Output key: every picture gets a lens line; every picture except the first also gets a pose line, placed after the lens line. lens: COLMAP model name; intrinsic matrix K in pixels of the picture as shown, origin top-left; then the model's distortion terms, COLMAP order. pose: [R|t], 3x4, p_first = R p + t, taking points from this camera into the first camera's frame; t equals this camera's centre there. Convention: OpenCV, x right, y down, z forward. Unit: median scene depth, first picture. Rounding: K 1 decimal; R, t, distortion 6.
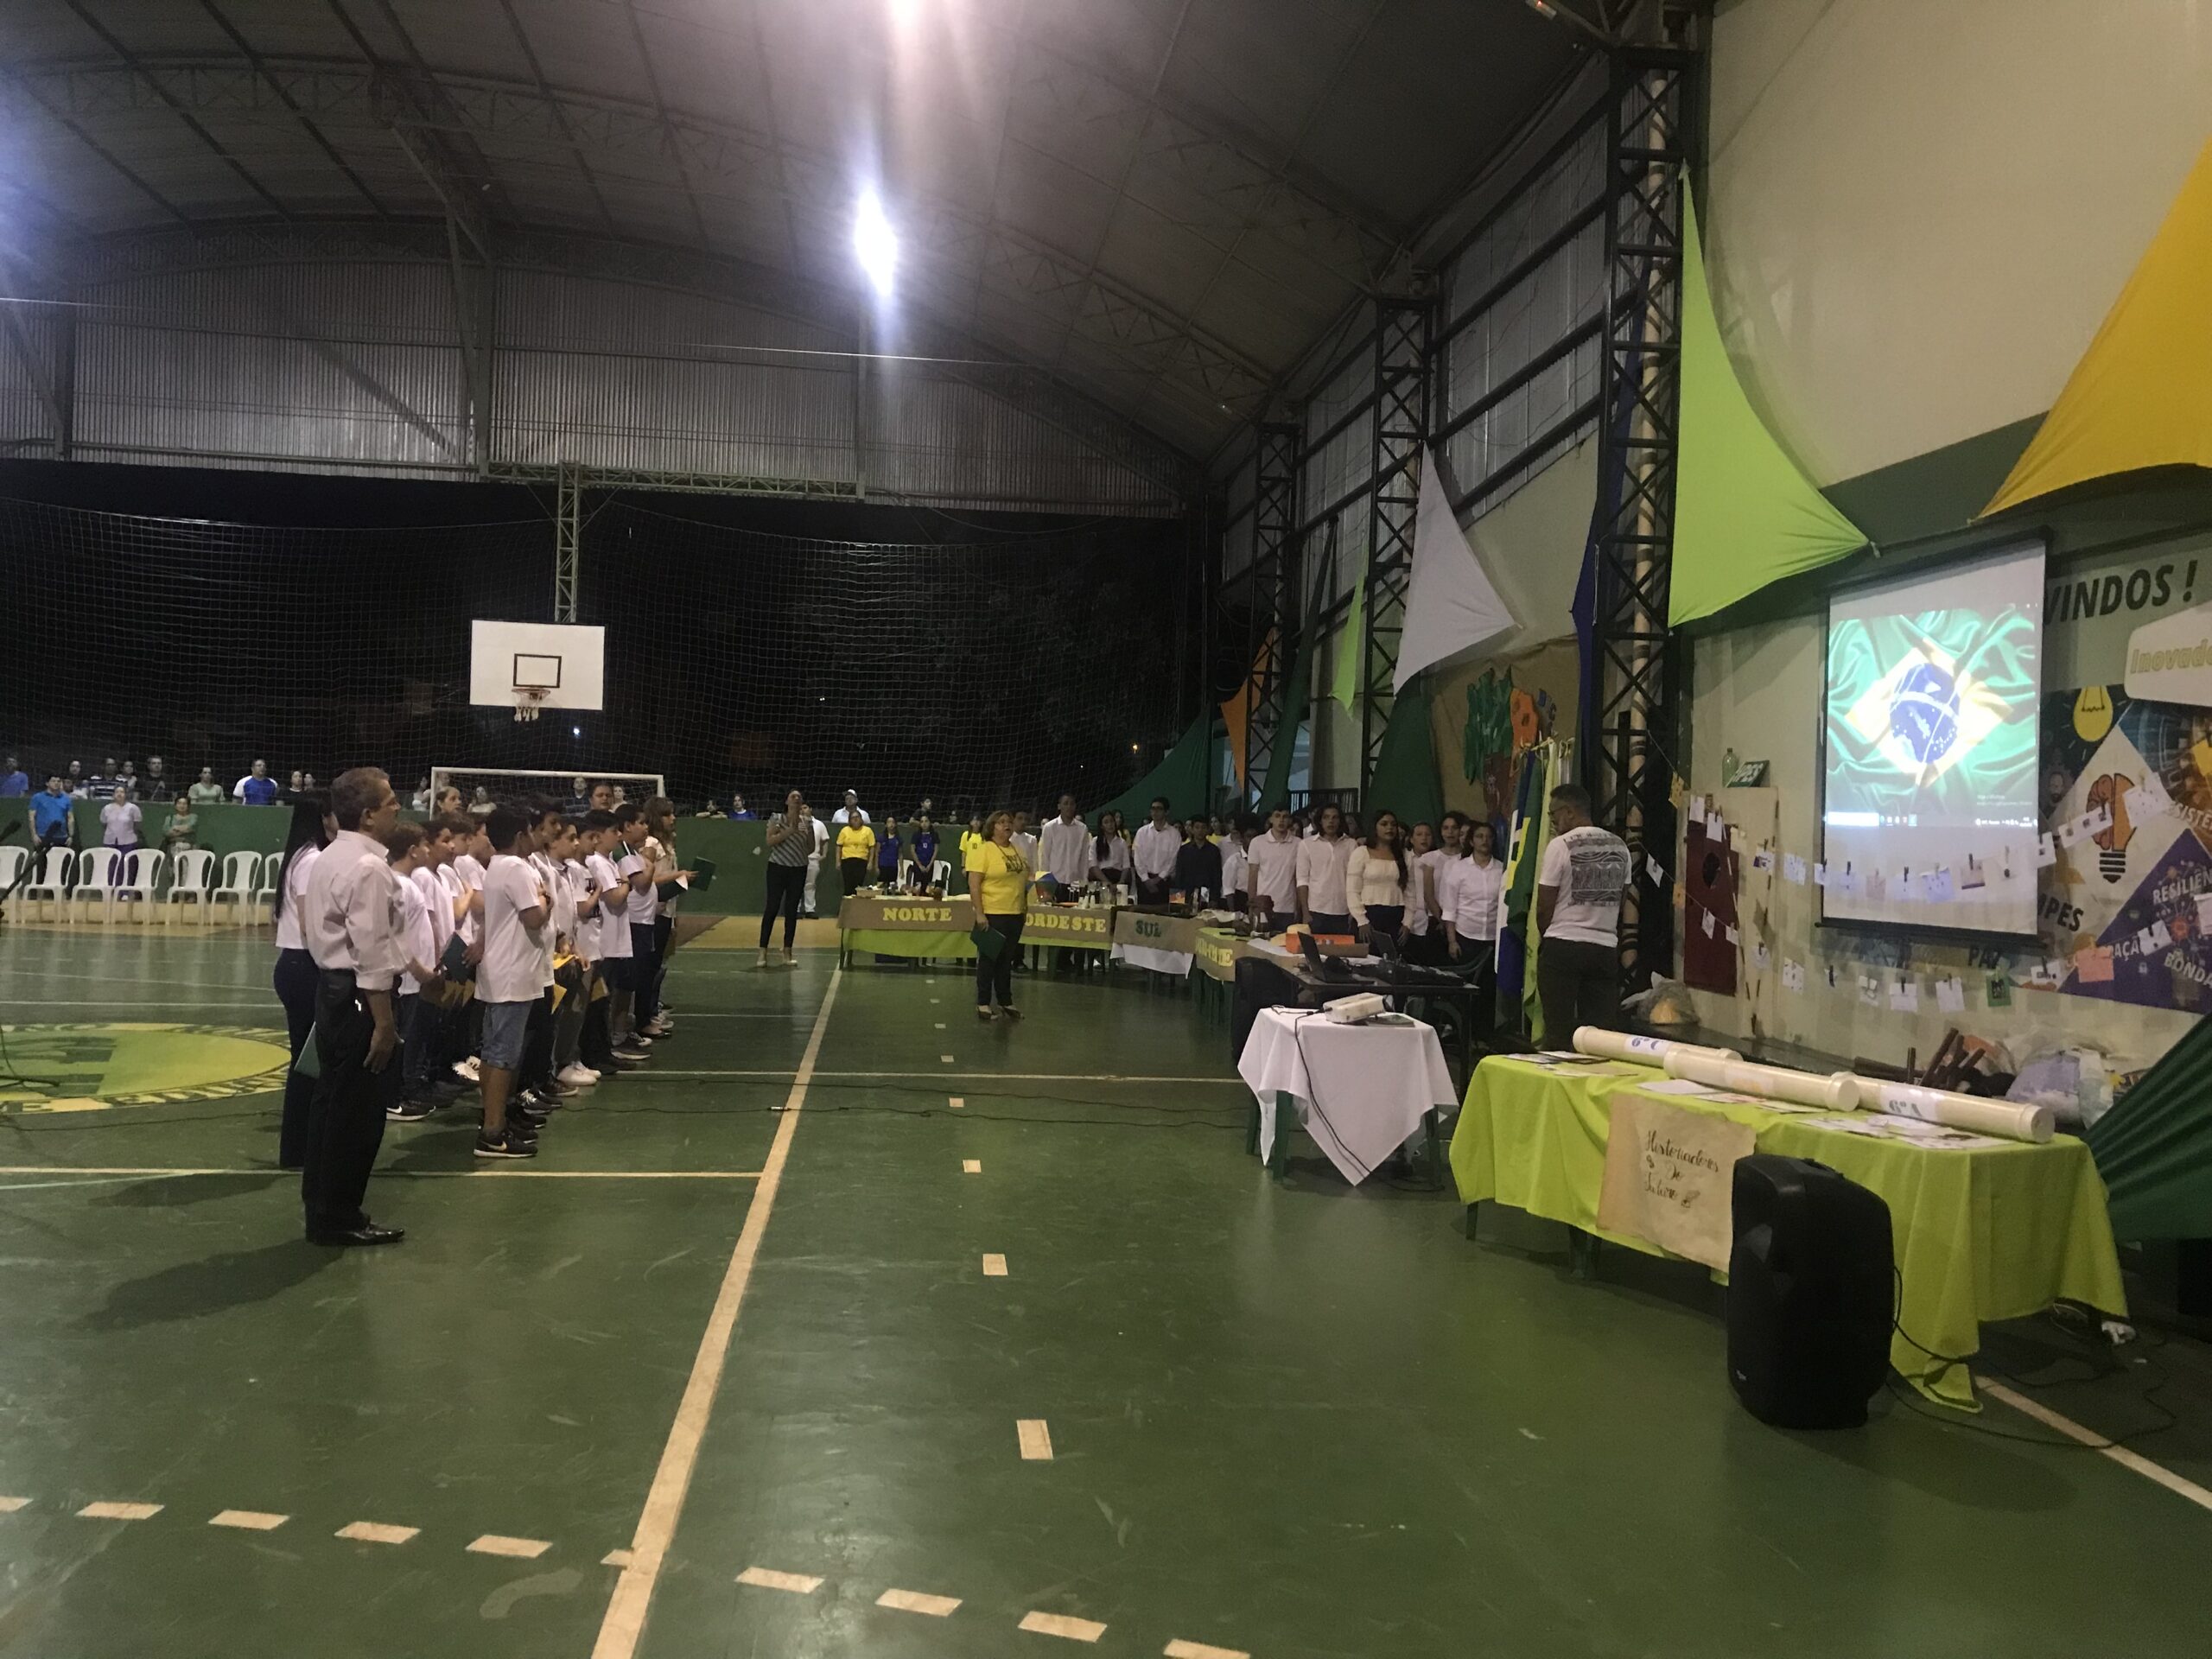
lens RADIAL K [[1750.4, 0, 1106.0], [0, 1750.4, 829.5], [0, 0, 1]] dist [-0.008370, -0.006181]
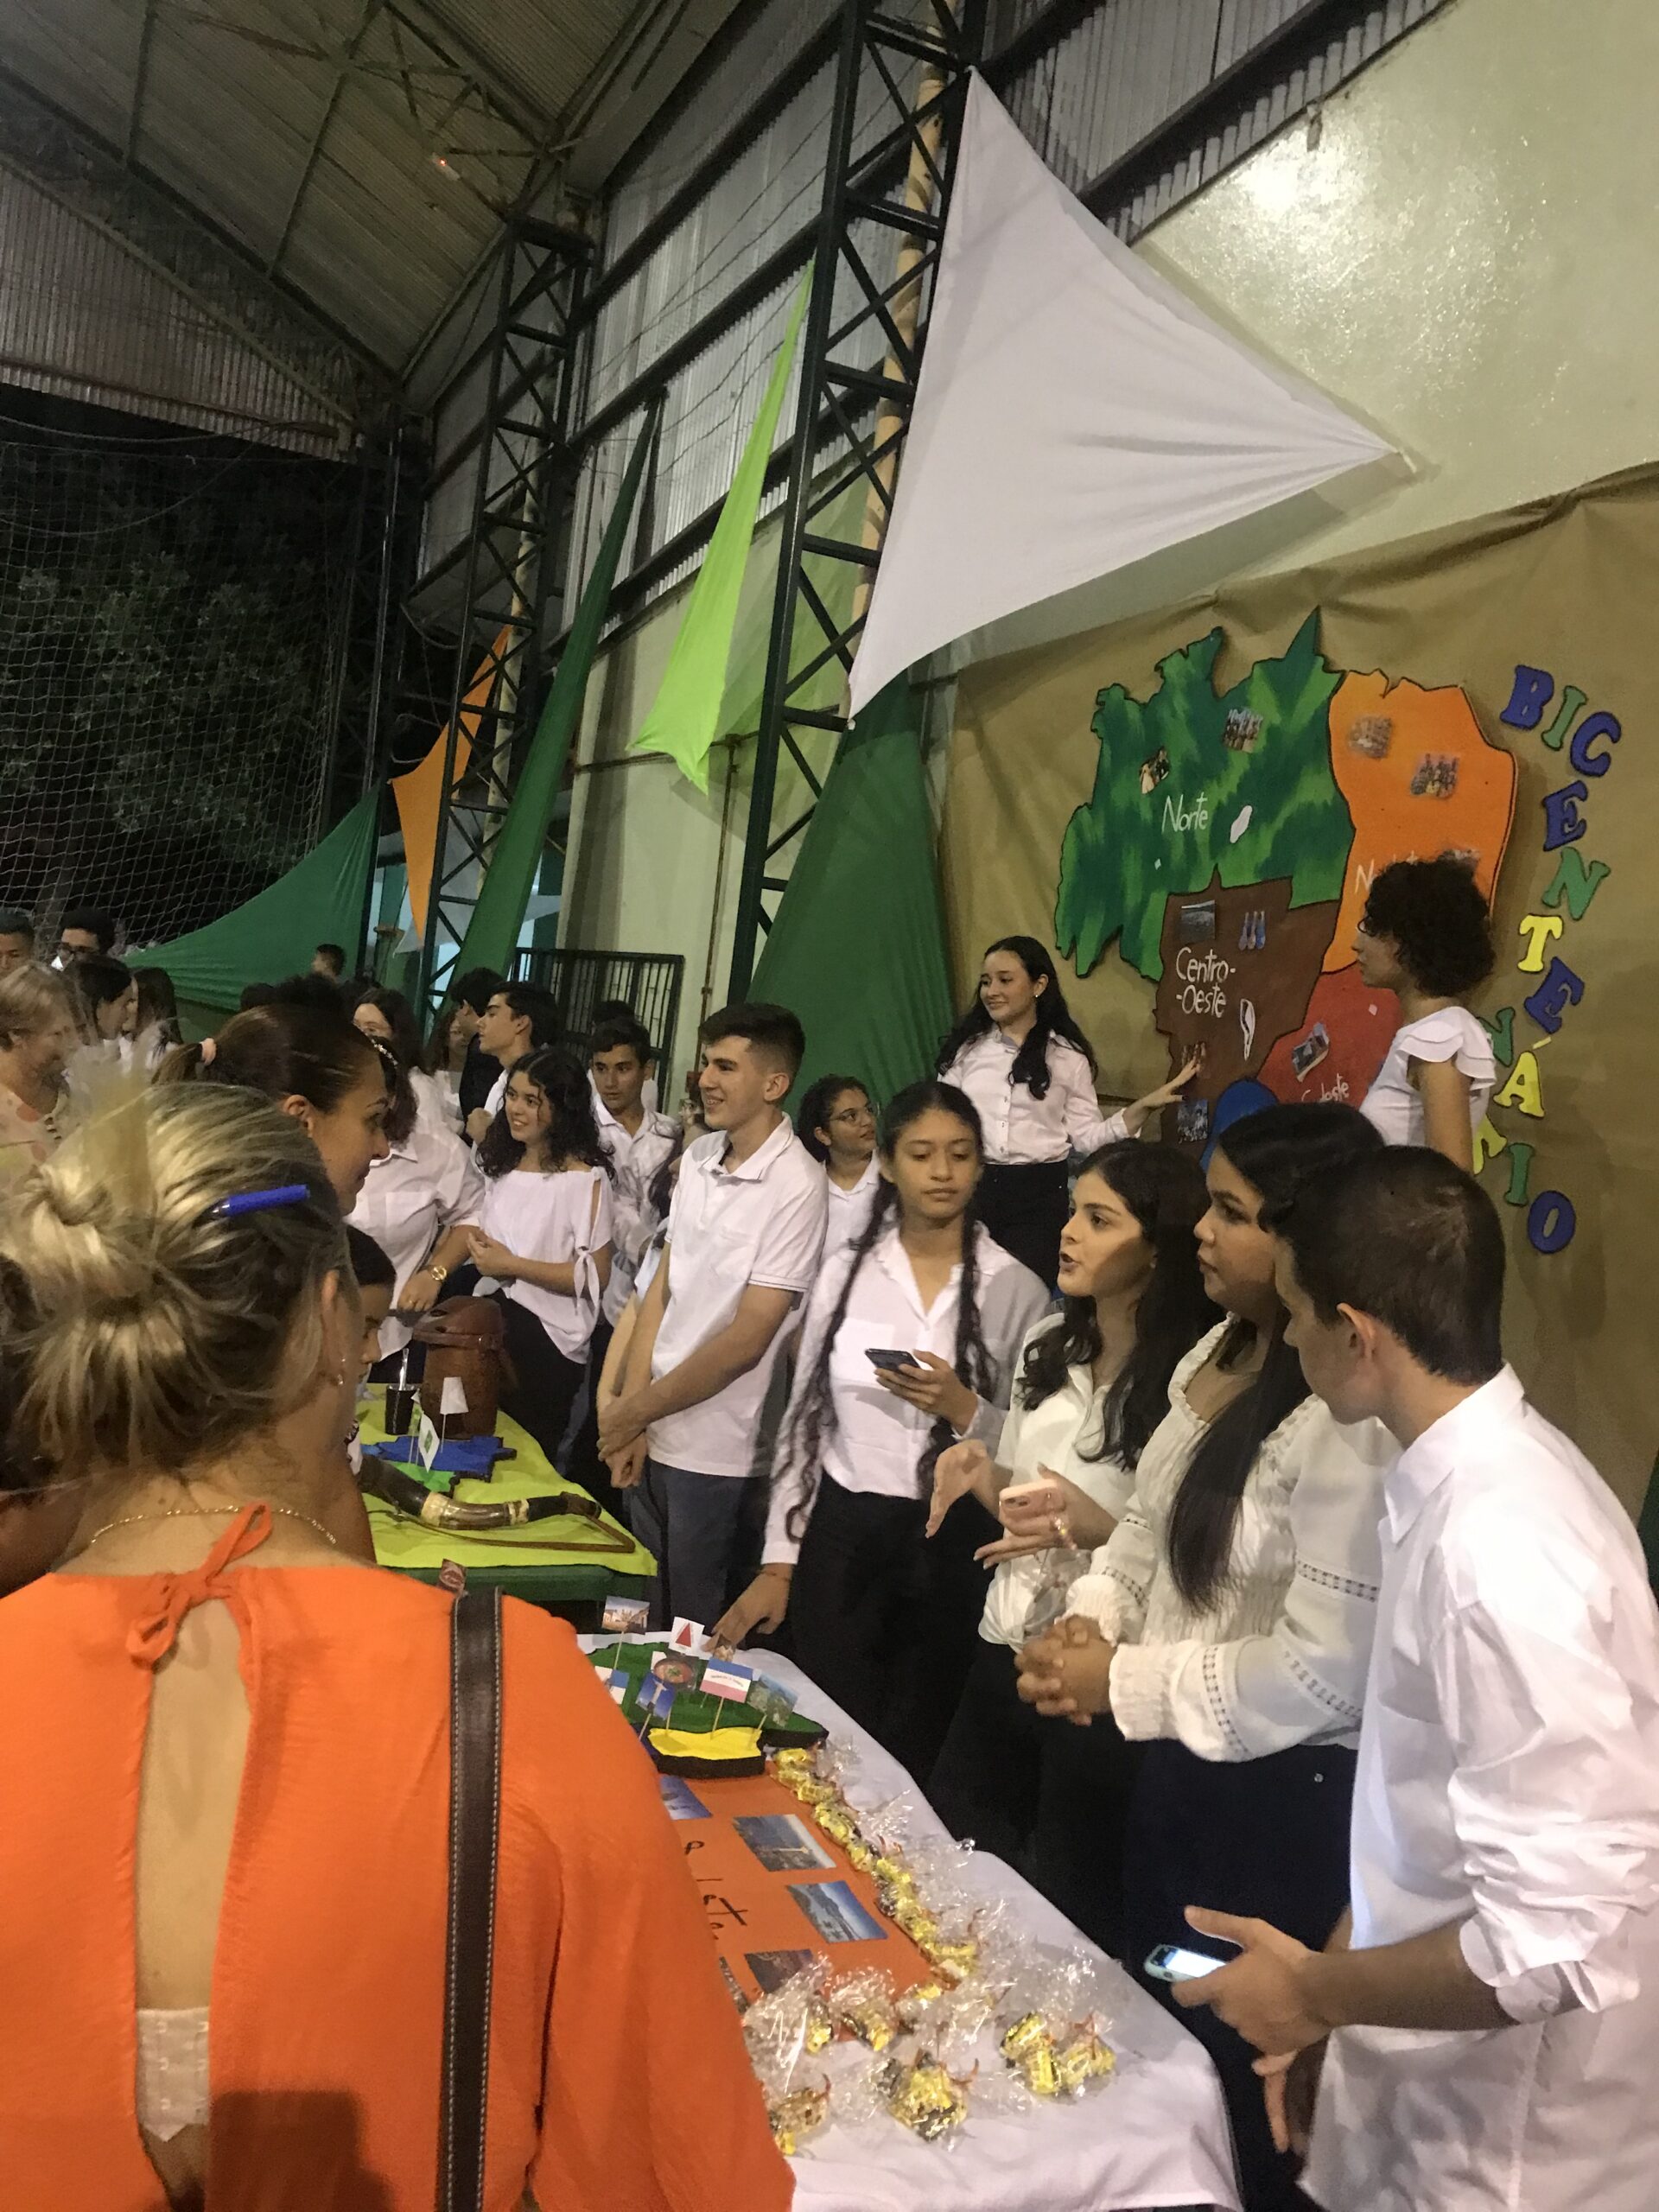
lens RADIAL K [[1804.5, 0, 829.5], [0, 1804.5, 1106.0], [0, 0, 1]] dist [-0.005641, 0.005358]
pose [[0.952394, 0.067607, 0.297279, 0.057681], [-0.085955, 0.995090, 0.049072, -0.014557], [-0.292502, -0.072288, 0.953529, 0.697848]]
